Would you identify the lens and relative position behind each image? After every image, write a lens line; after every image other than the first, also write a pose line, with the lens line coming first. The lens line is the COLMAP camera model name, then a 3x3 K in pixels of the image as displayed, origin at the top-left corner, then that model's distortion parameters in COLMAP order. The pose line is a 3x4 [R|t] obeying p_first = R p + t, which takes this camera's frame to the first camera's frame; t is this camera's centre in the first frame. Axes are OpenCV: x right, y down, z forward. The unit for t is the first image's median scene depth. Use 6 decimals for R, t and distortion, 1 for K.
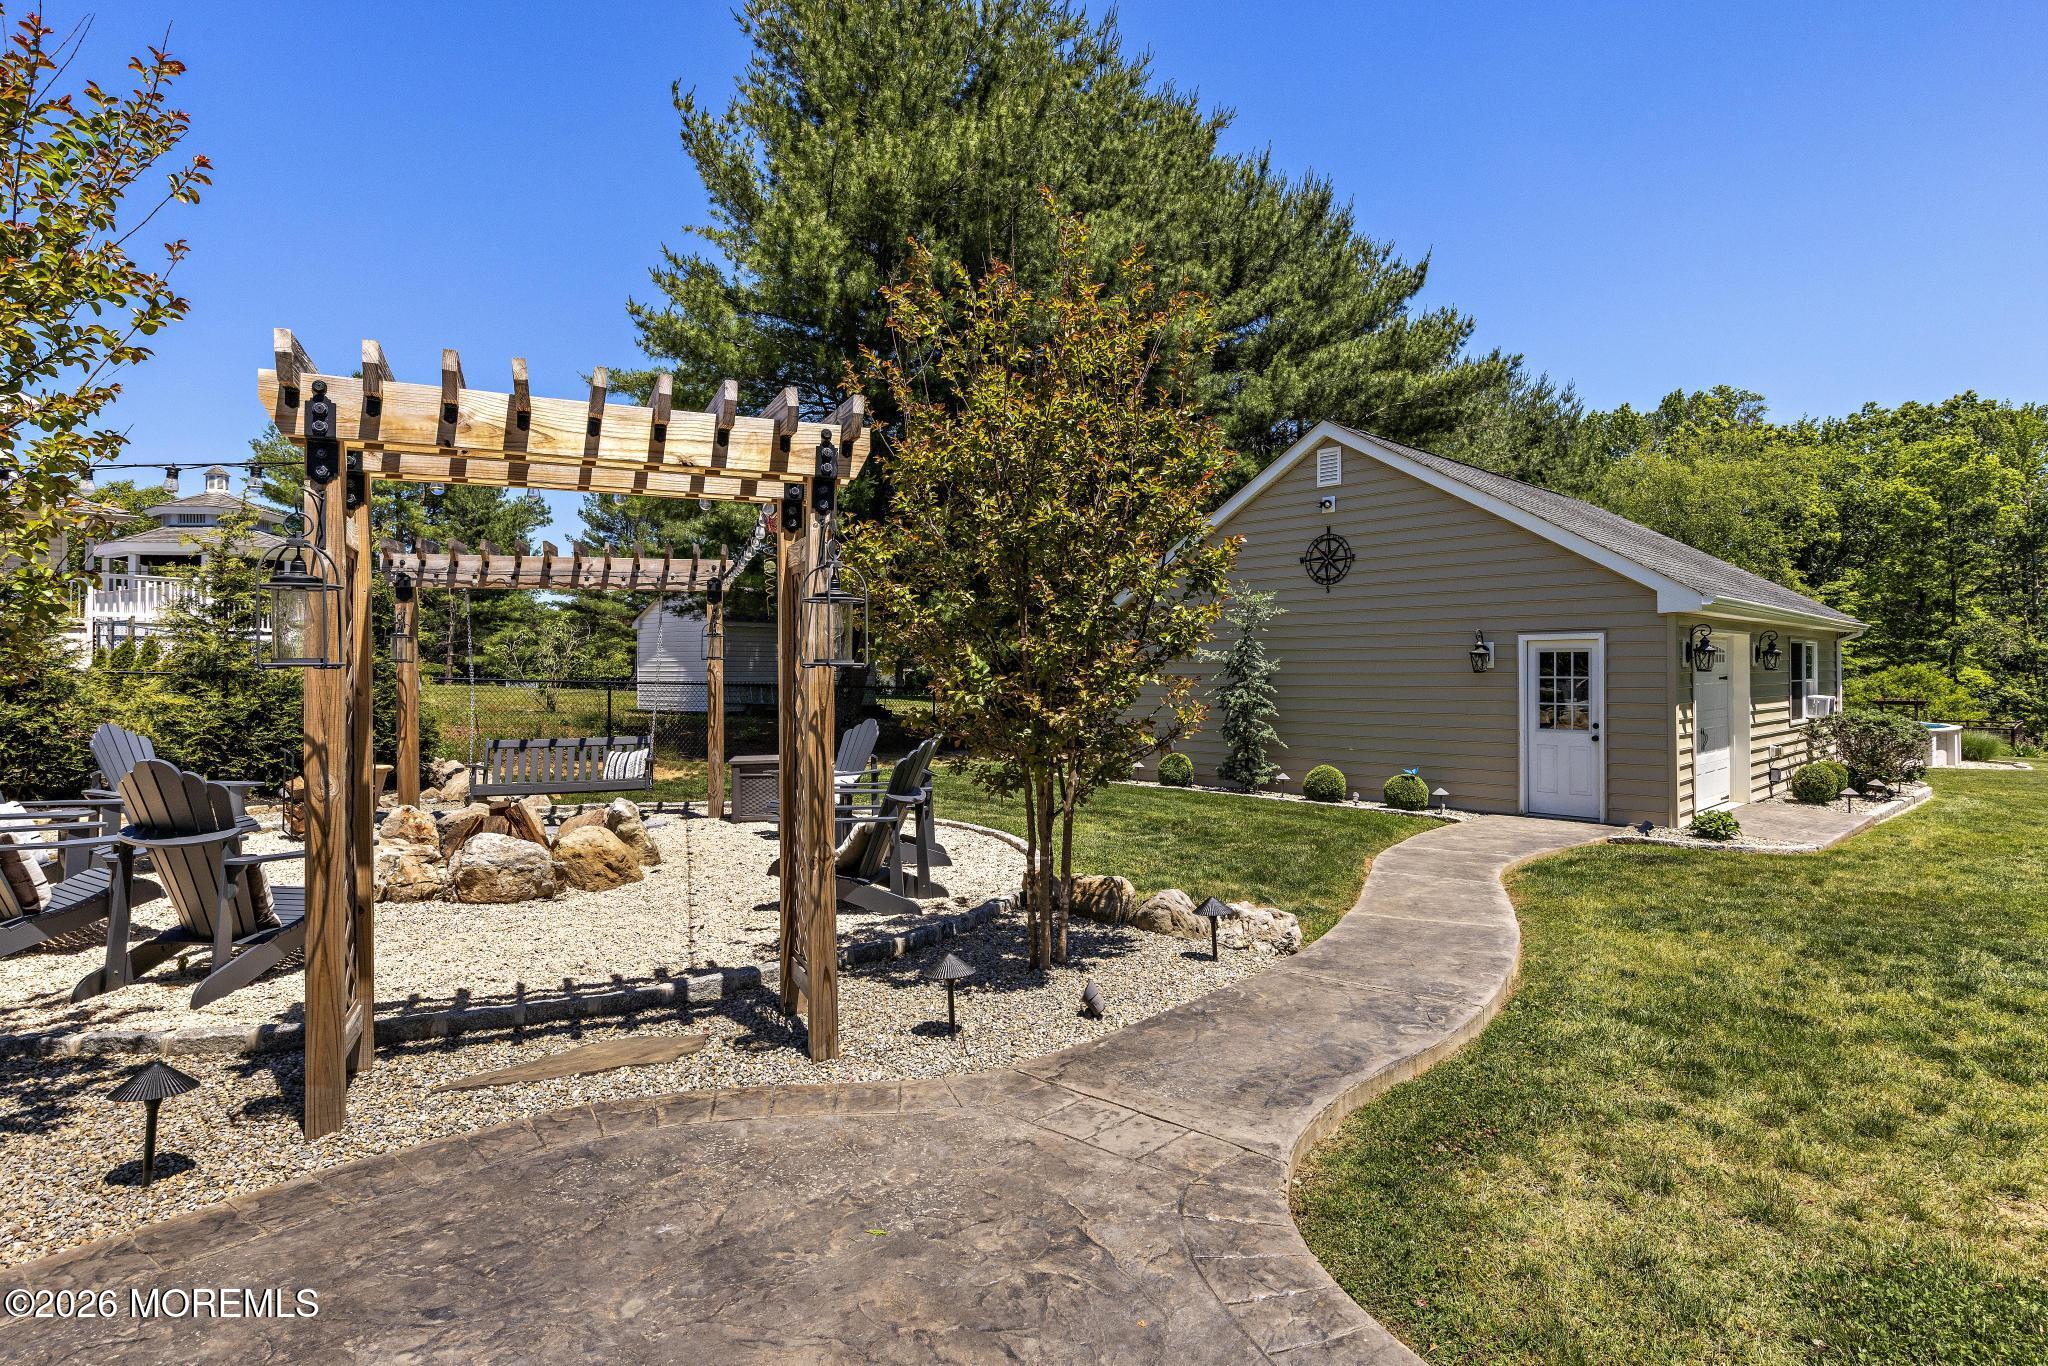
lens RADIAL K [[1061.5, 0, 1024.0], [0, 1061.5, 683.0], [0, 0, 1]] dist [0.000849, -0.000325]
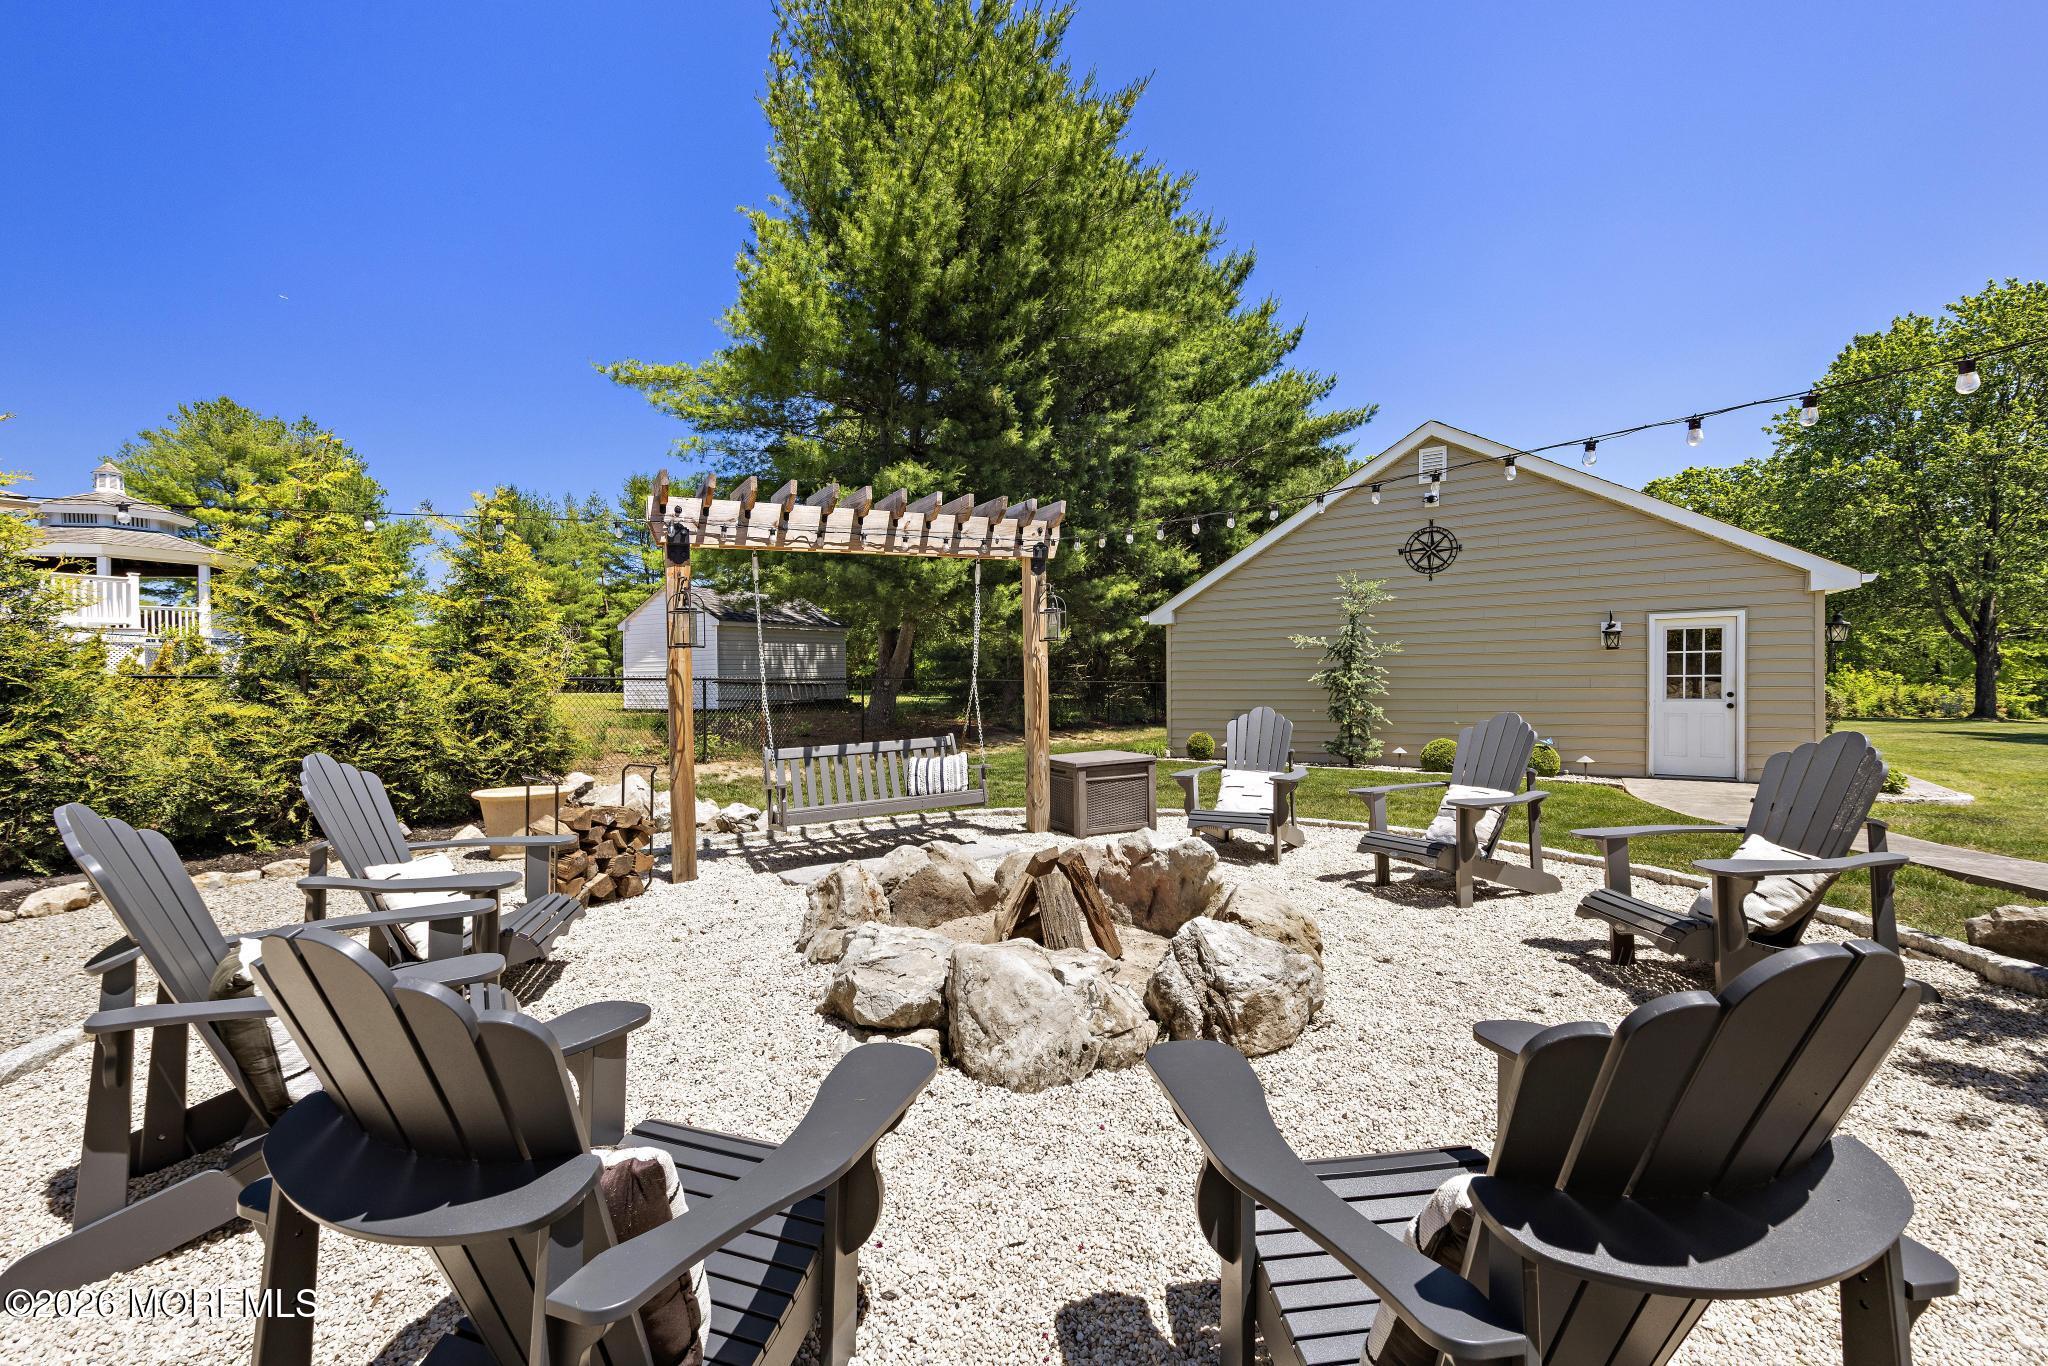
lens RADIAL K [[829.6, 0, 1024.0], [0, 829.6, 683.0], [0, 0, 1]] dist [0.007312, 0.000088]
pose [[0.976870, -0.024123, 0.212469, -0.390481], [0.022944, 0.999705, 0.008015, 0.004691], [-0.212600, -0.002955, 0.977135, 0.322337]]
